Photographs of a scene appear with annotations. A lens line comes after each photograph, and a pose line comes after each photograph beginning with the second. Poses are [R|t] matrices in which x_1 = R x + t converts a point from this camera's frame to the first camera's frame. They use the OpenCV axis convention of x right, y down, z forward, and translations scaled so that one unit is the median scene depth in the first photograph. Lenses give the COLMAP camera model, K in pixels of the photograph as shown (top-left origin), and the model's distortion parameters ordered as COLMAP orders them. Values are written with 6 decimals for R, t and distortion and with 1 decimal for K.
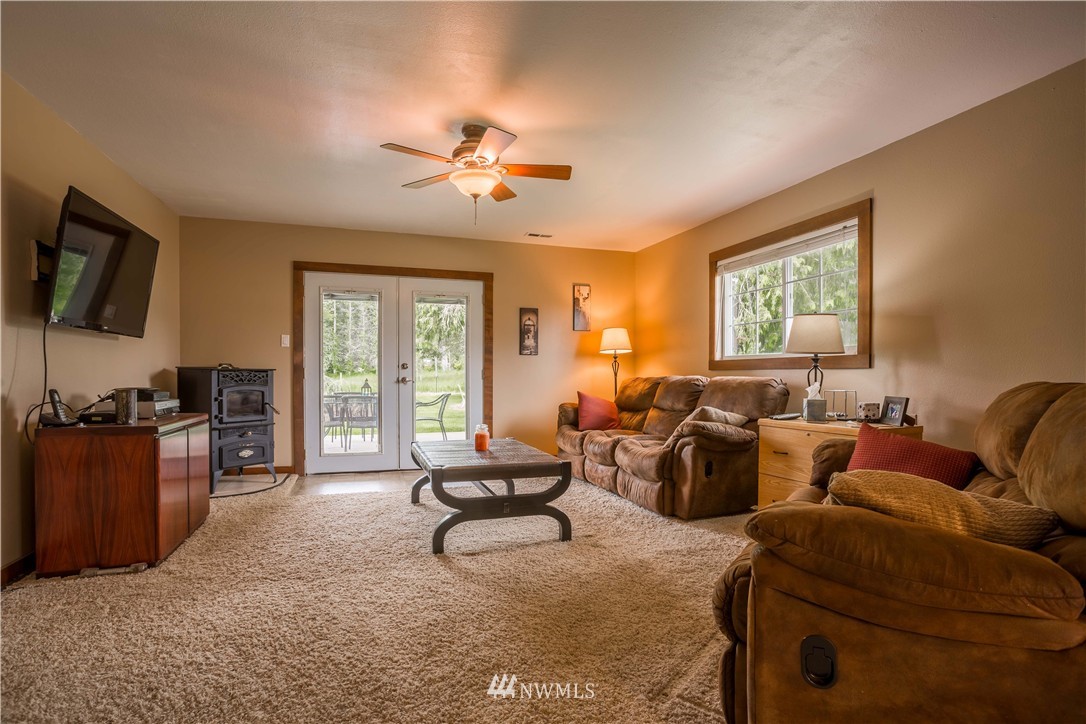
lens RADIAL K [[530.4, 0, 542.9], [0, 530.4, 358.4], [0, 0, 1]] dist [-0.000100, 0.000471]
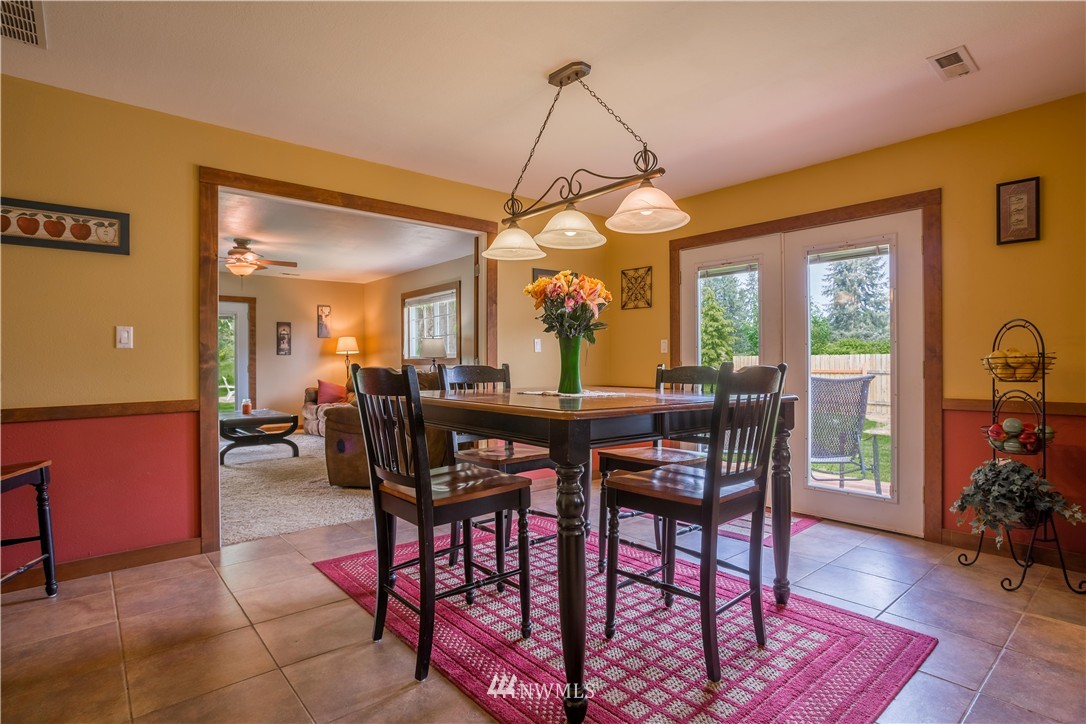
lens RADIAL K [[567.7, 0, 543.0], [0, 567.7, 362.0], [0, 0, 1]] dist [-0.026866, 0.000402]
pose [[0.935677, -0.006536, 0.352797, 0.099086], [-0.003556, 0.999603, 0.027950, -0.035816], [-0.352840, -0.027407, 0.935282, -0.742352]]
